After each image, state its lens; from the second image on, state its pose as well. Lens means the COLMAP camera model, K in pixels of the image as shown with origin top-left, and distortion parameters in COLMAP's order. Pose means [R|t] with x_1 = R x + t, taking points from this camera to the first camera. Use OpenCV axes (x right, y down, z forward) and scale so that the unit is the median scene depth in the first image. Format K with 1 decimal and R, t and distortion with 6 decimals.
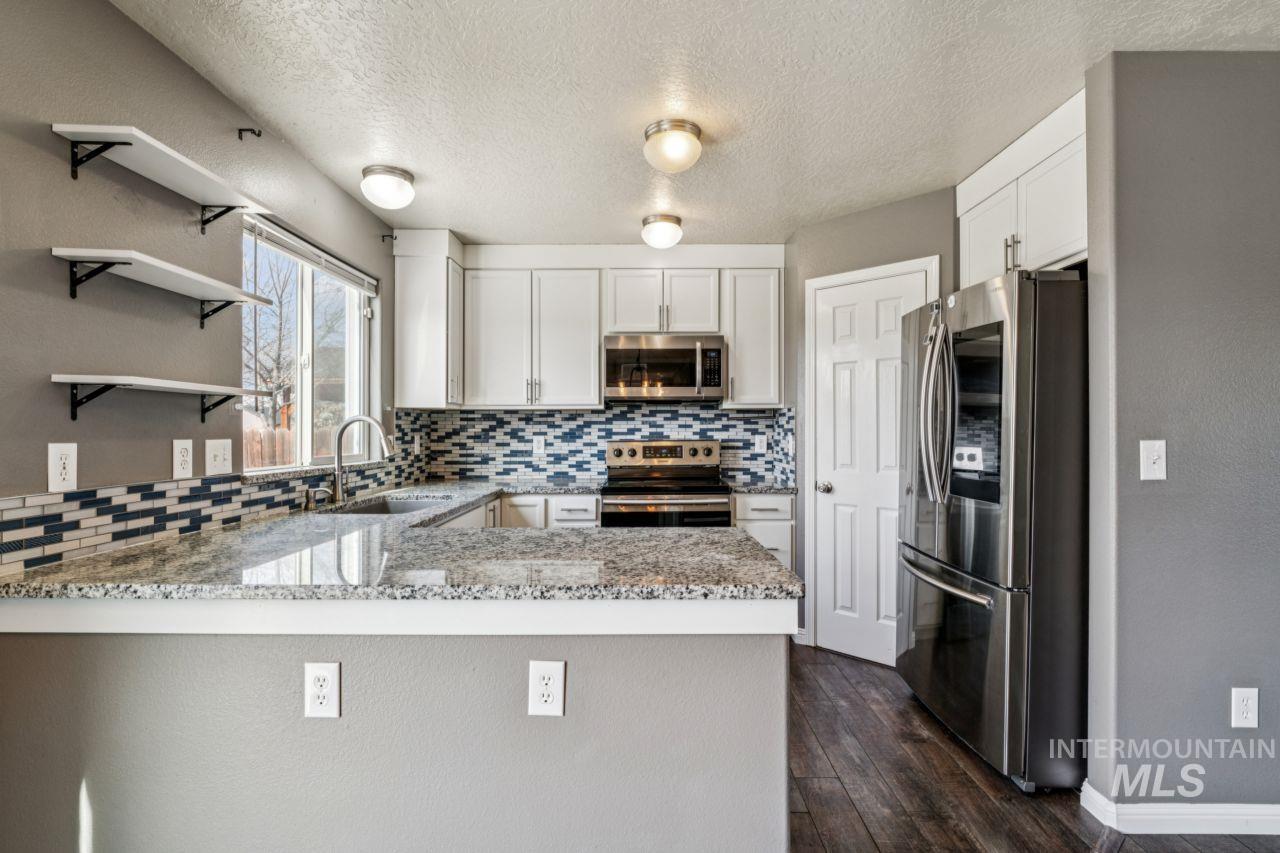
lens RADIAL K [[608.0, 0, 650.5], [0, 608.0, 430.0], [0, 0, 1]] dist [-0.003317, 0.000407]
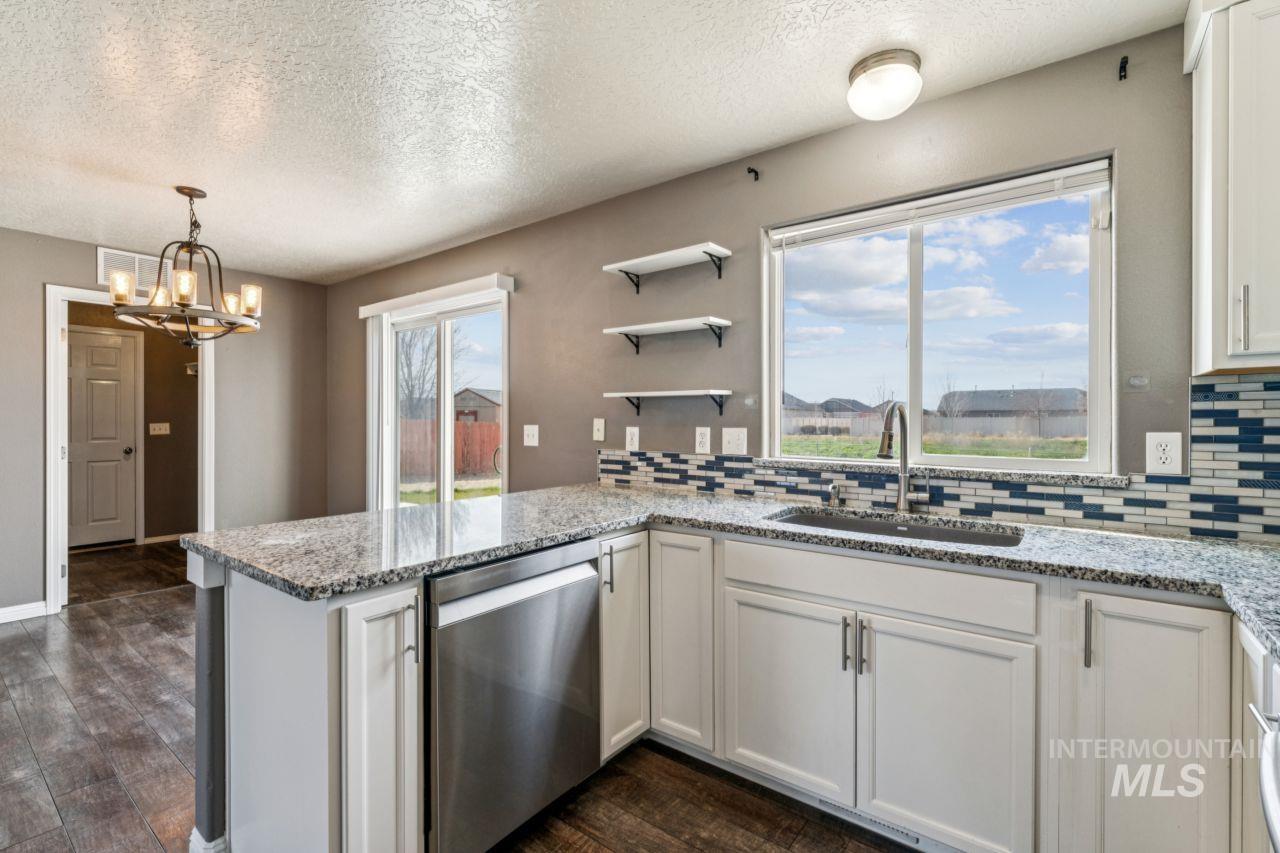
lens RADIAL K [[571.7, 0, 639.5], [0, 571.7, 428.4], [0, 0, 1]] dist [-0.004371, 0.000995]
pose [[-0.606807, 0.006140, -0.794825, 0.274675], [-0.004578, 0.999927, 0.011219, 0.002598], [0.794836, 0.010447, -0.606735, 1.109375]]
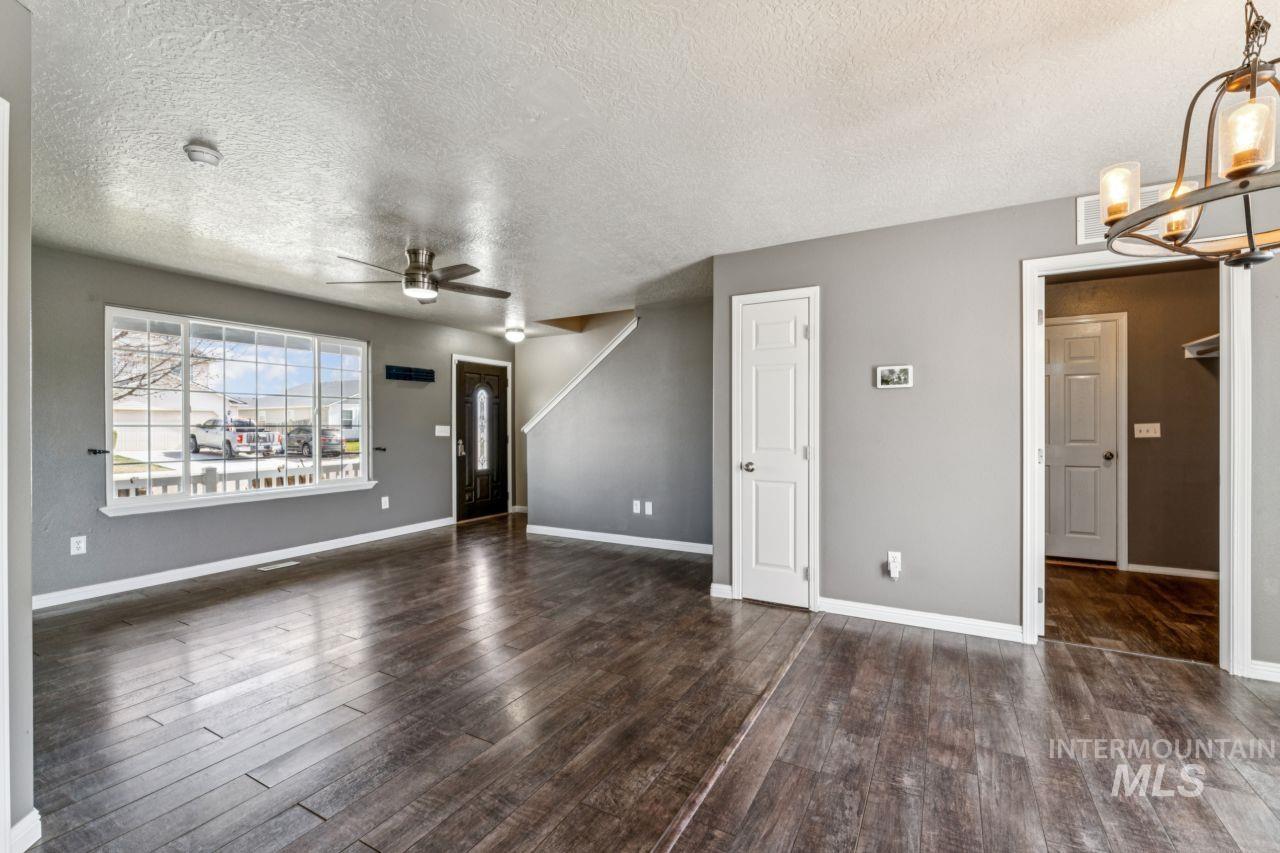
lens RADIAL K [[547.6, 0, 642.0], [0, 547.6, 424.4], [0, 0, 1]] dist [-0.003623, -0.000431]
pose [[-0.874009, 0.004880, 0.485884, 0.202382], [0.003977, 0.999988, -0.002891, 0.016189], [-0.485893, -0.000594, -0.874018, 0.601230]]
